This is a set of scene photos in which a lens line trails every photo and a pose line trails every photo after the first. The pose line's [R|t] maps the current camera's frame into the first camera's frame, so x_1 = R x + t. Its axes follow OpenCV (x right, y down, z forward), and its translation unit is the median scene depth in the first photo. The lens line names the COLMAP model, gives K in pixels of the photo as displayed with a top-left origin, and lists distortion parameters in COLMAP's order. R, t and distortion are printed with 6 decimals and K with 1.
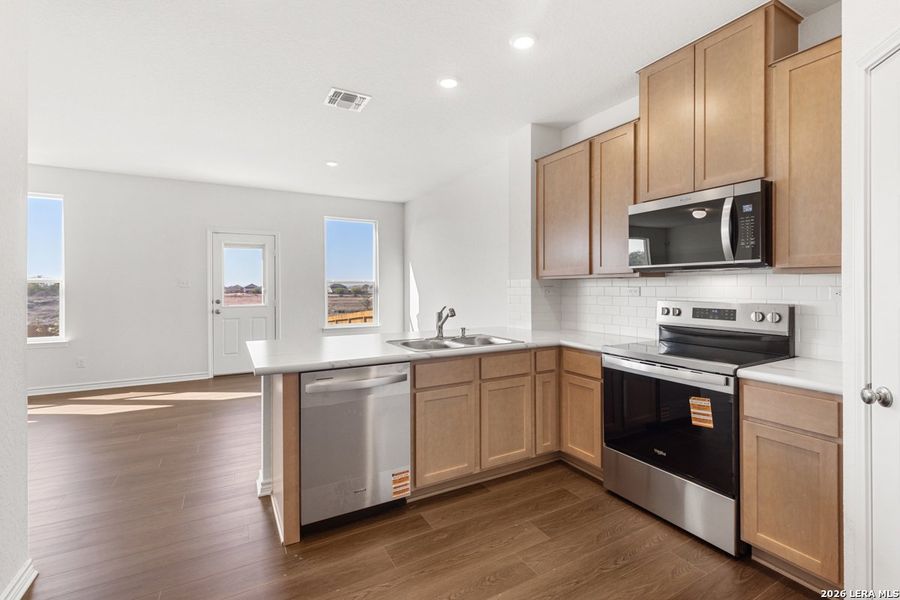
lens RADIAL K [[408.3, 0, 450.9], [0, 408.3, 287.6], [0, 0, 1]] dist [-0.000292, -0.000077]
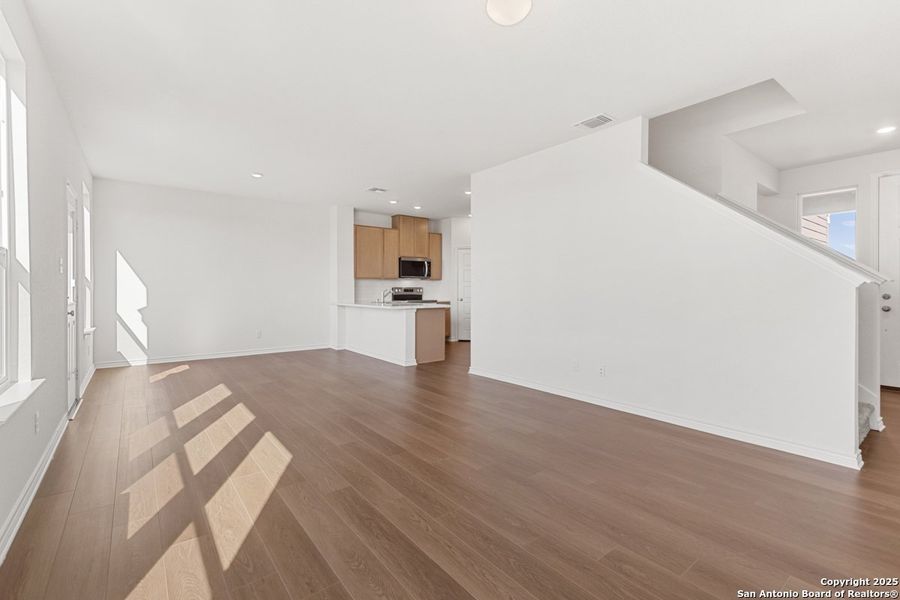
lens RADIAL K [[408.3, 0, 450.9], [0, 408.3, 287.6], [0, 0, 1]] dist [-0.000292, -0.000077]
pose [[-0.147192, 0.004947, 0.989096, -3.197989], [-0.000705, 0.999987, -0.005107, 0.064128], [-0.989108, -0.001449, -0.147187, 1.250116]]
